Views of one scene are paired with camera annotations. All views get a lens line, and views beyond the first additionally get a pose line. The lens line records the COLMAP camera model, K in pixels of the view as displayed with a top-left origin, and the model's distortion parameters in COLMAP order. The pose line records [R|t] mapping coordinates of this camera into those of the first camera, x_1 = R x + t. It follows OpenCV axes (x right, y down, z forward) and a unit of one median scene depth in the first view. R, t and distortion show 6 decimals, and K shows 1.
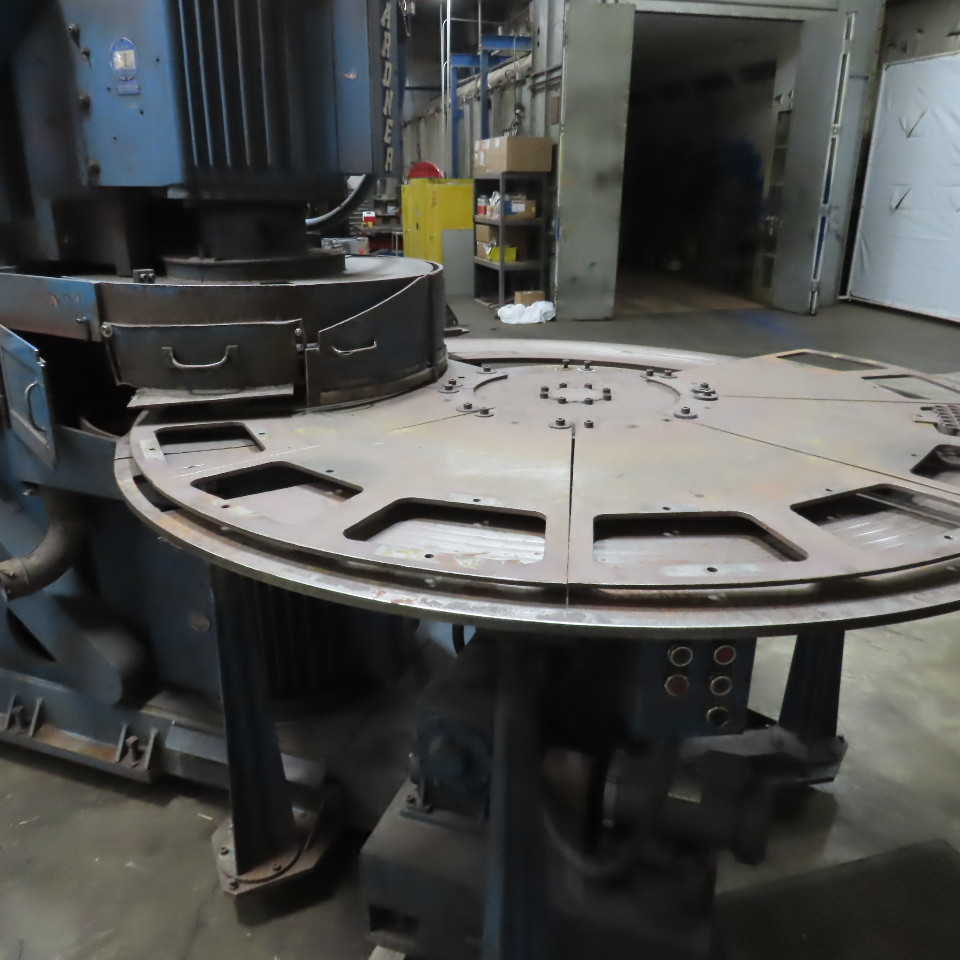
lens RADIAL K [[808.8, 0, 474.4], [0, 808.8, 477.6], [0, 0, 1]] dist [-0.000224, 0.012269]
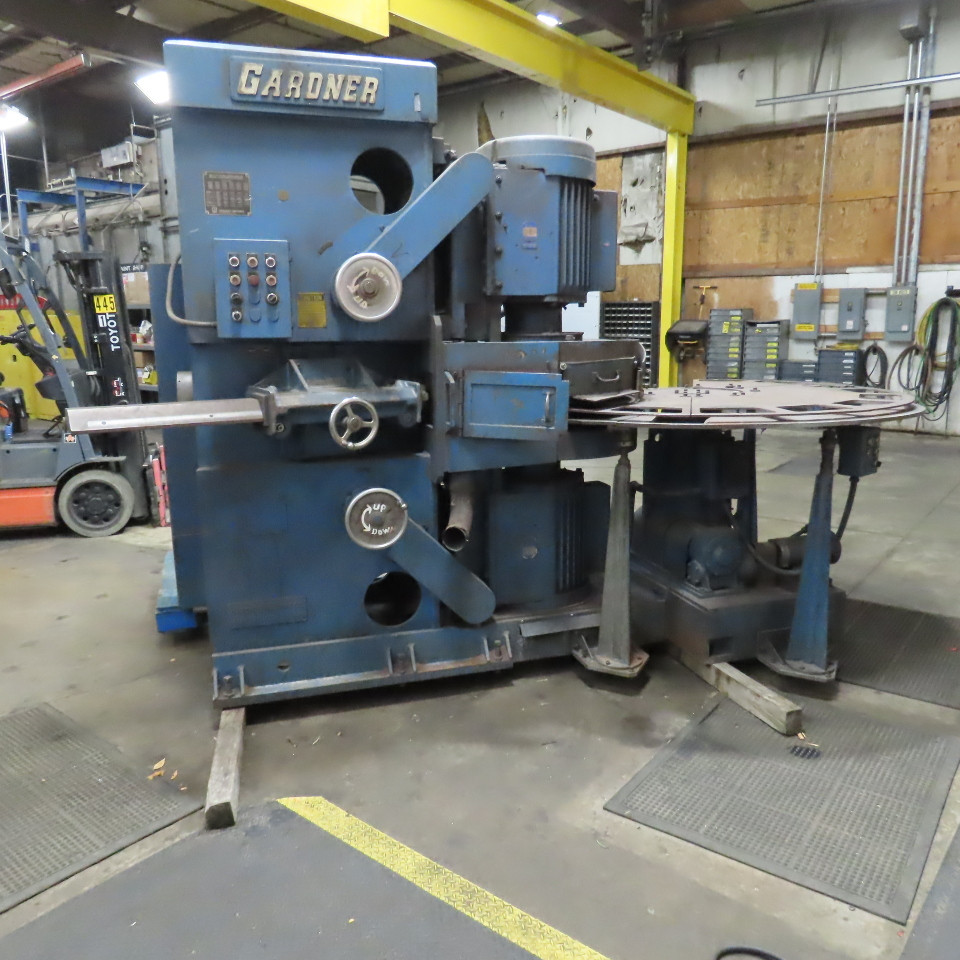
lens RADIAL K [[808.8, 0, 474.4], [0, 808.8, 477.6], [0, 0, 1]] dist [-0.000224, 0.012269]
pose [[0.807796, -0.127553, 0.575496, -1.313086], [0.214089, 0.973124, -0.084824, 0.141822], [-0.549209, 0.191728, 0.813394, -0.287212]]
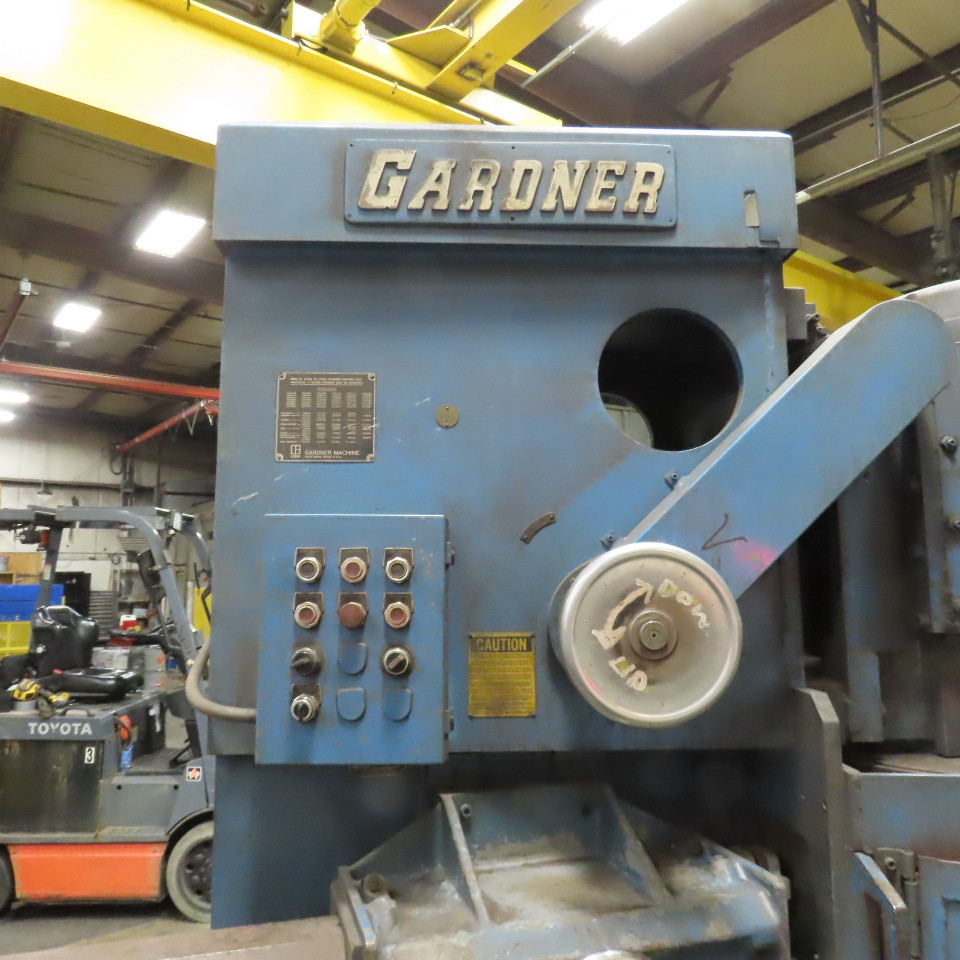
lens RADIAL K [[808.8, 0, 474.4], [0, 808.8, 477.6], [0, 0, 1]] dist [-0.000224, 0.012269]
pose [[0.933473, 0.031570, 0.357255, -0.938352], [0.134925, 0.892027, -0.431374, -0.188172], [-0.332300, 0.450879, 0.828423, 0.394477]]
